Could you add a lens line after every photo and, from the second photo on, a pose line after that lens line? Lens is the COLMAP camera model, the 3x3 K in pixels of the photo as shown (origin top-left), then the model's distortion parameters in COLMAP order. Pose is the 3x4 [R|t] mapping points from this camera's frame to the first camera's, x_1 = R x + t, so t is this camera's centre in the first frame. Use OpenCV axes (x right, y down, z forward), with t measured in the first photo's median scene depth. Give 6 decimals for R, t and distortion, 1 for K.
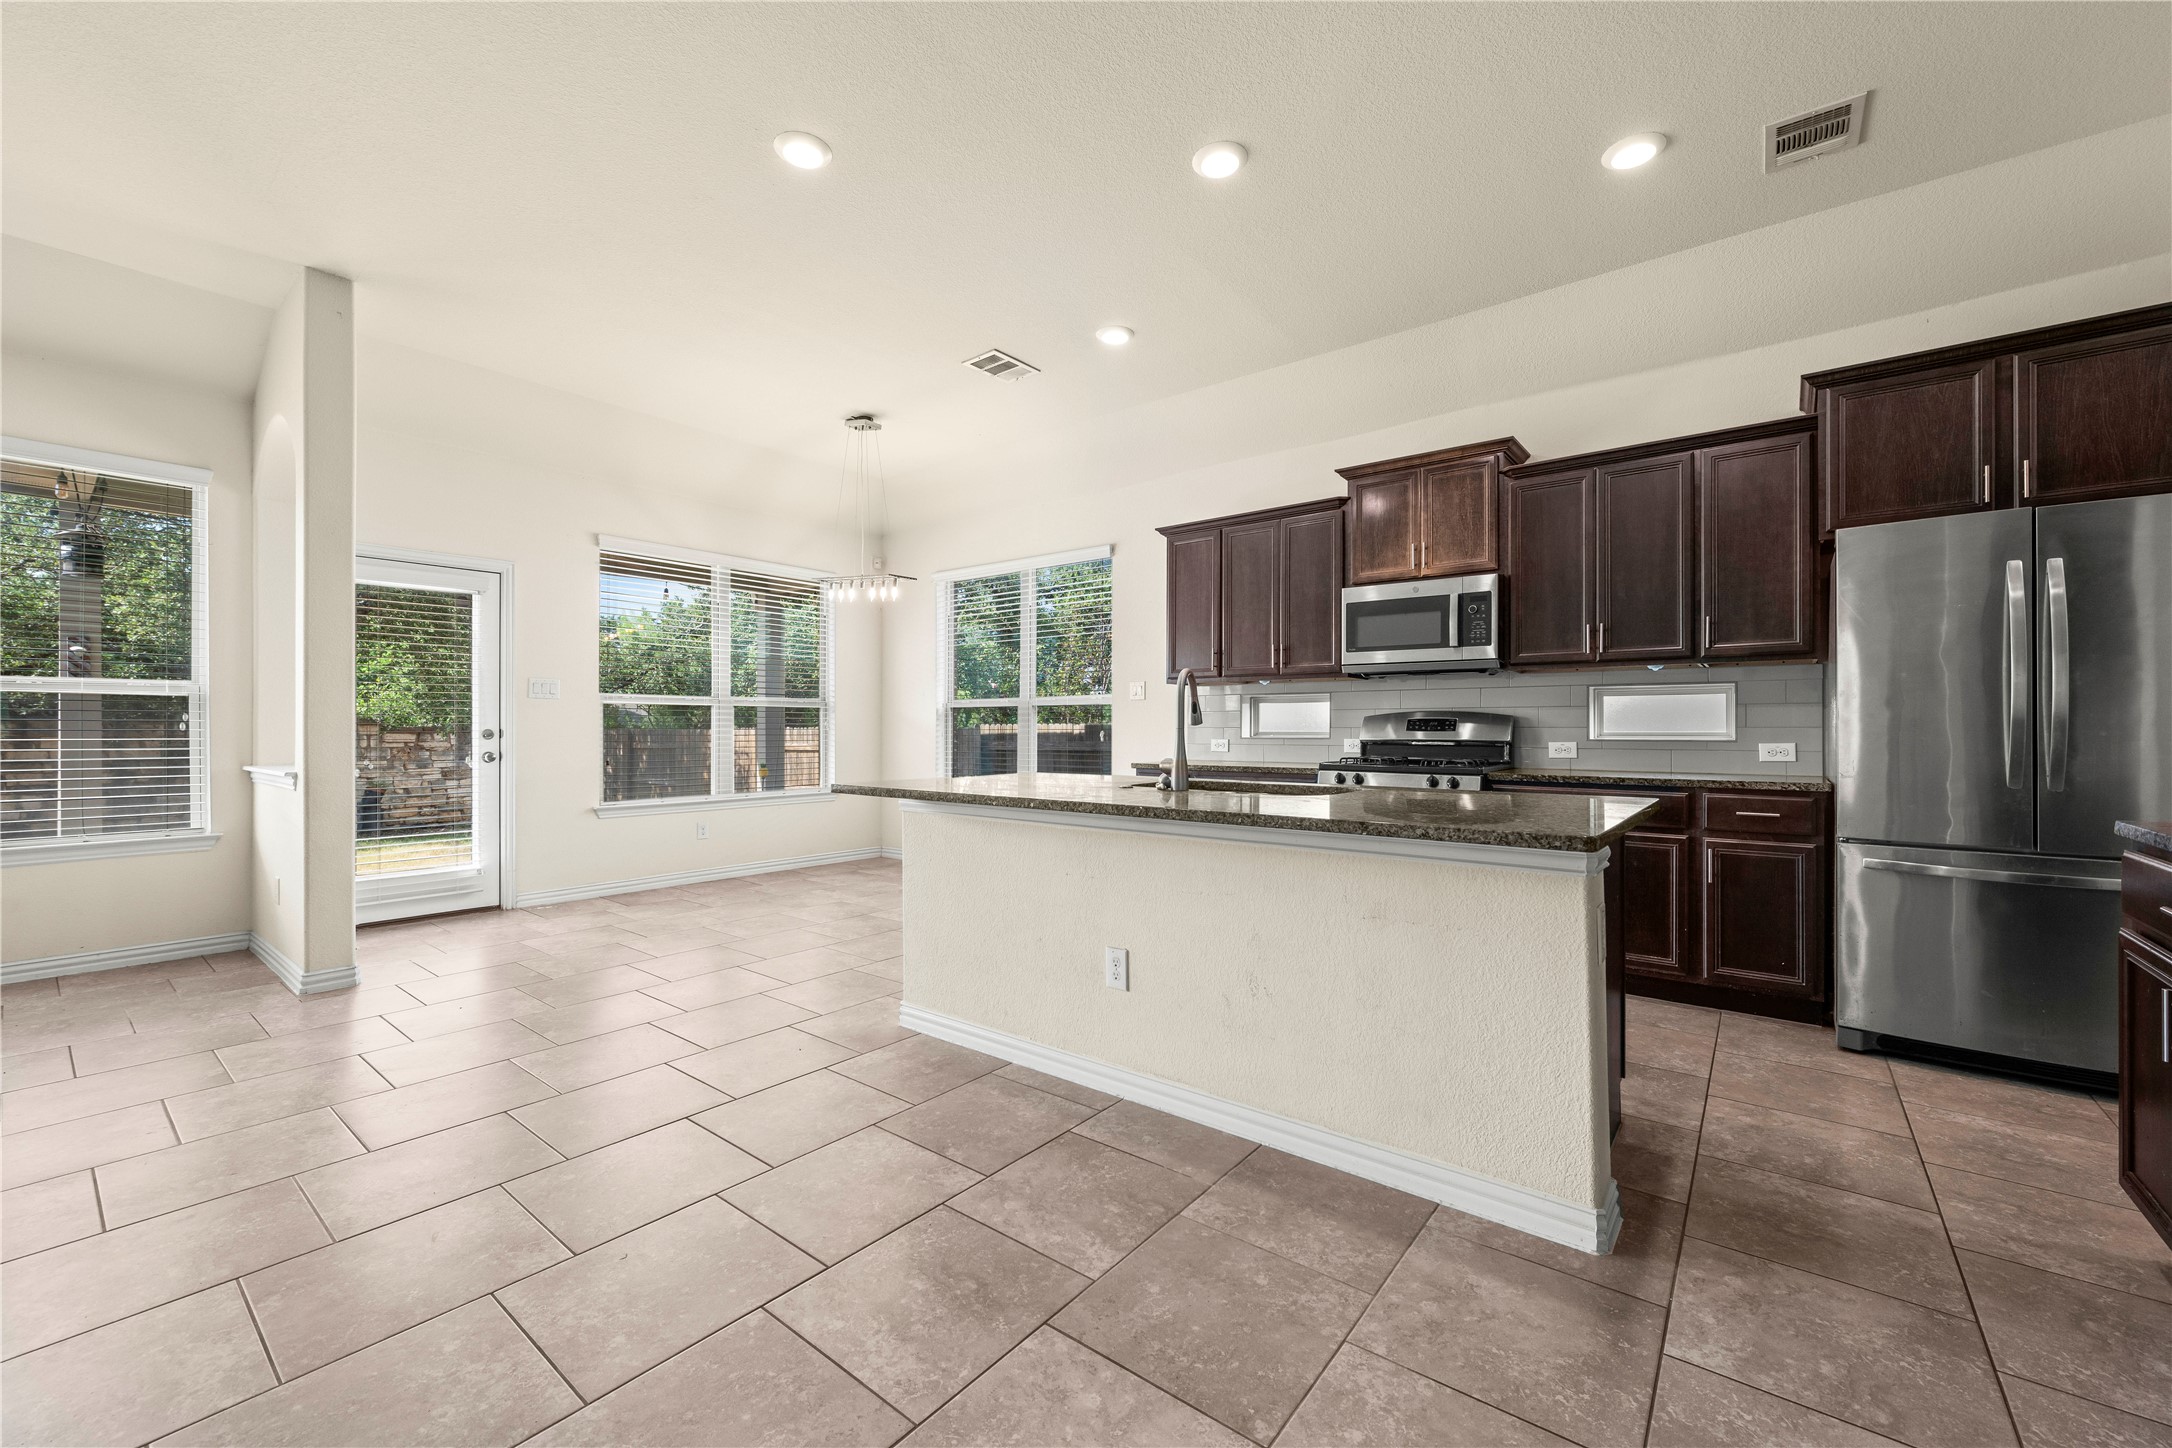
lens RADIAL K [[852.5, 0, 1088.6], [0, 852.5, 725.8], [0, 0, 1]] dist [-0.001798, 0.000592]
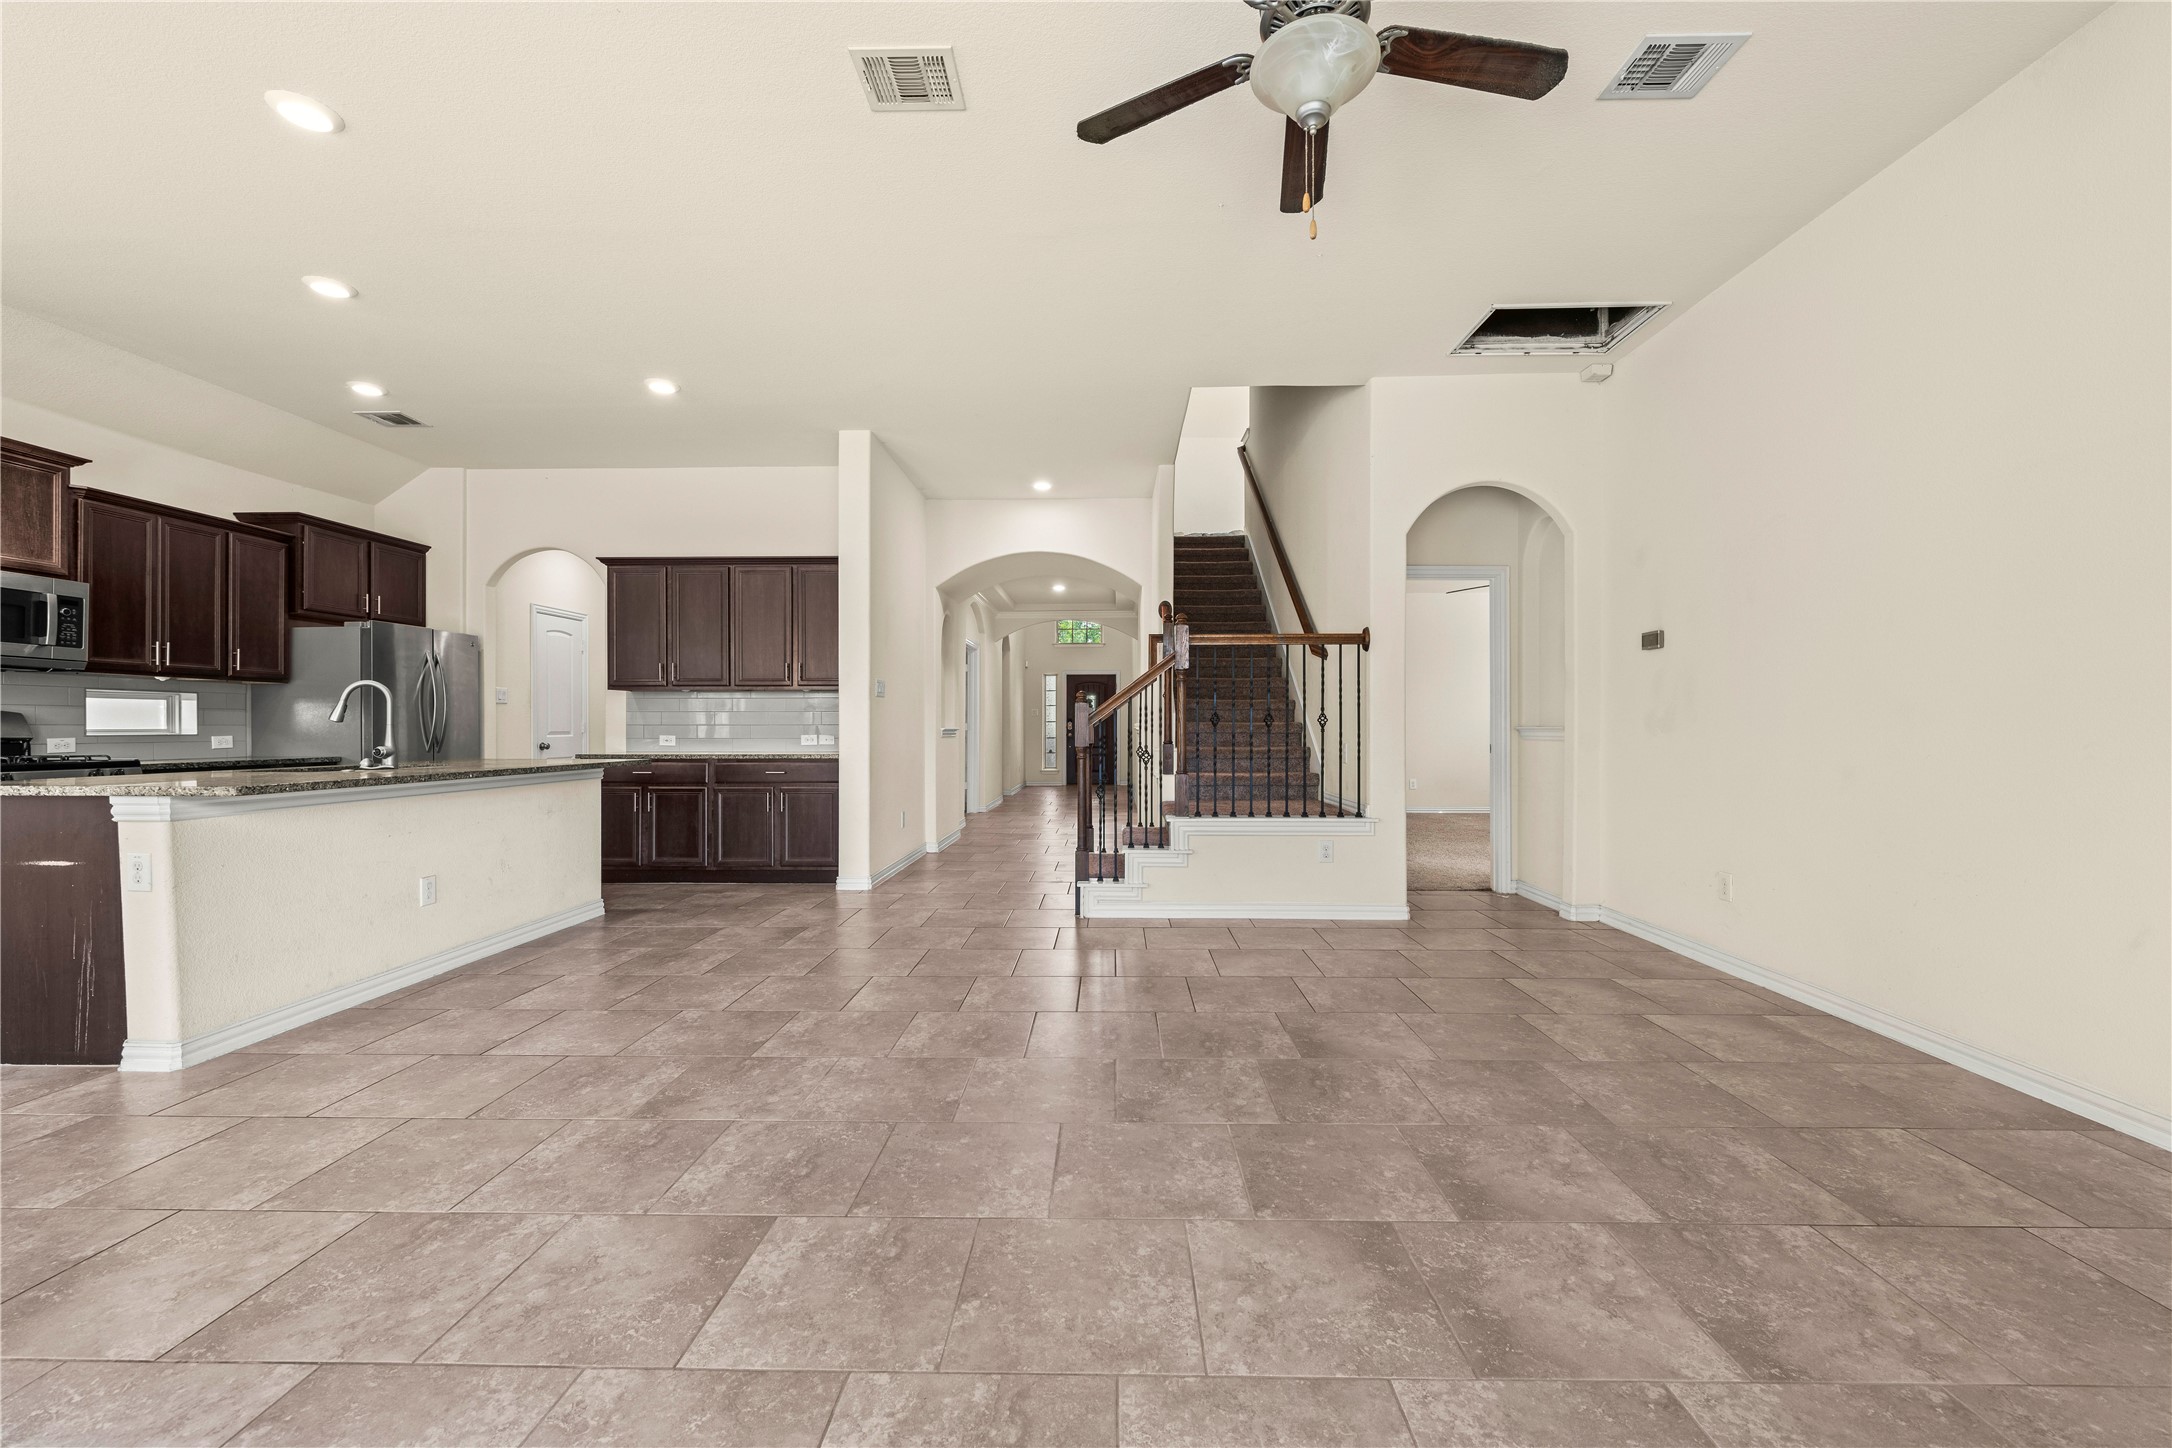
lens RADIAL K [[852.5, 0, 1093.1], [0, 852.5, 726.9], [0, 0, 1]] dist [-0.001798, 0.000592]
pose [[-0.605499, 0.003428, 0.795839, -1.367590], [-0.001067, 0.999986, -0.005120, 0.010881], [-0.795845, -0.003949, -0.605487, 0.744648]]
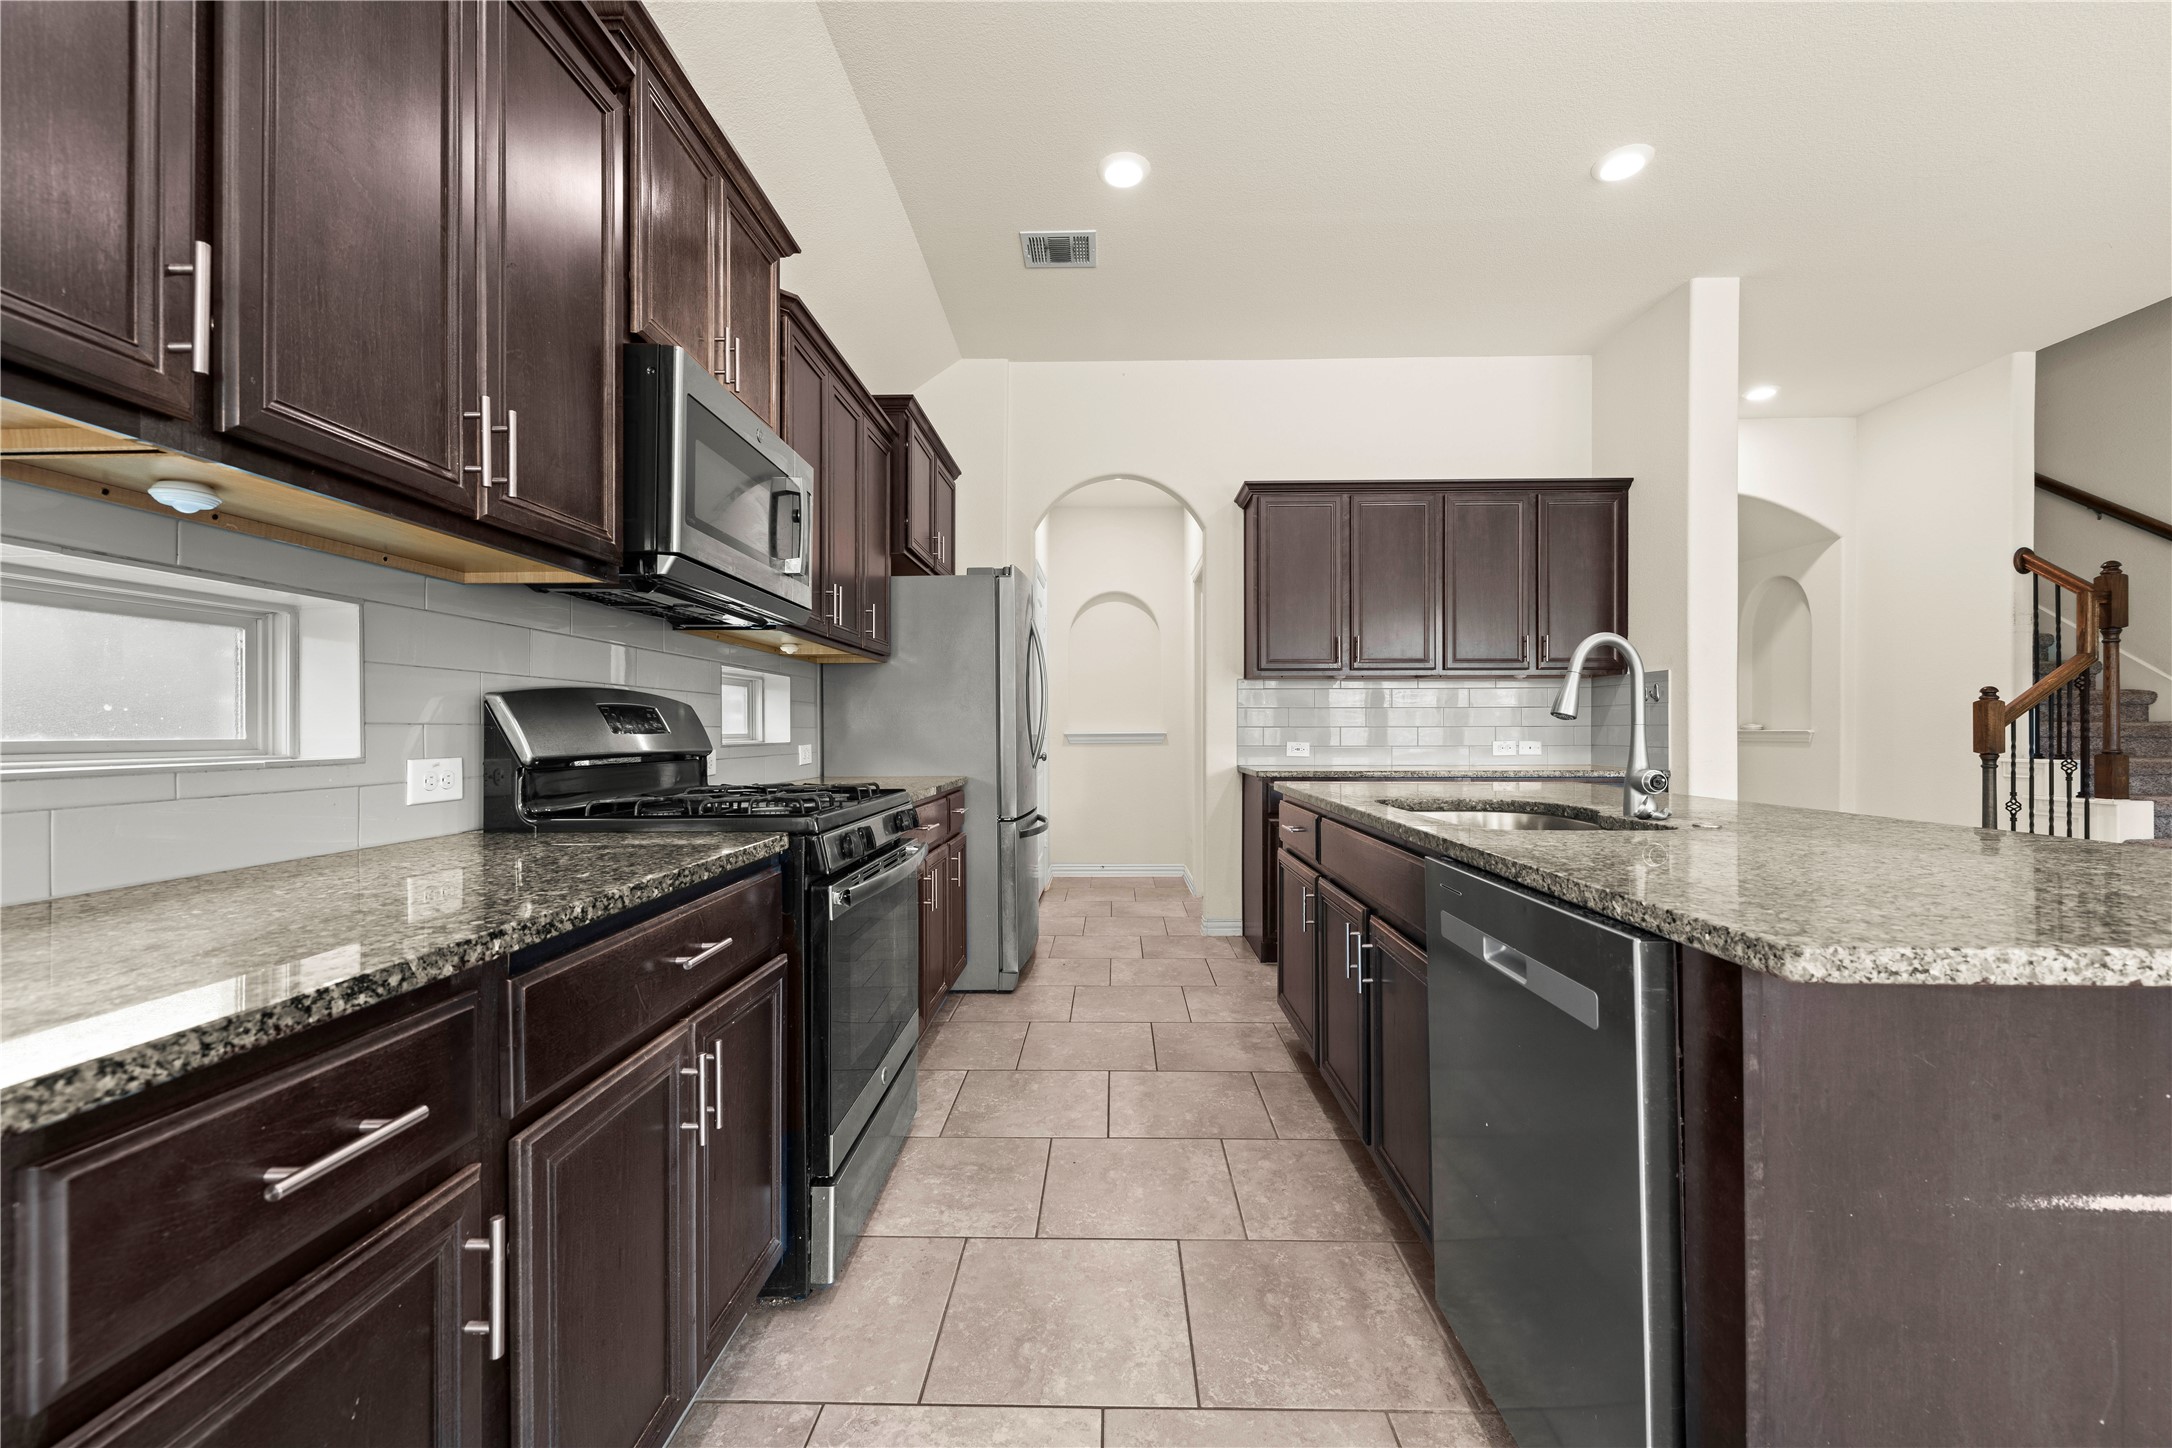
lens RADIAL K [[852.5, 0, 1097.8], [0, 852.5, 731.8], [0, 0, 1]] dist [-0.001798, 0.000592]
pose [[-0.604041, 0.002843, 0.796948, -0.140219], [0.000321, 0.999994, -0.003324, 0.009321], [-0.796953, -0.001752, -0.604038, 1.407798]]
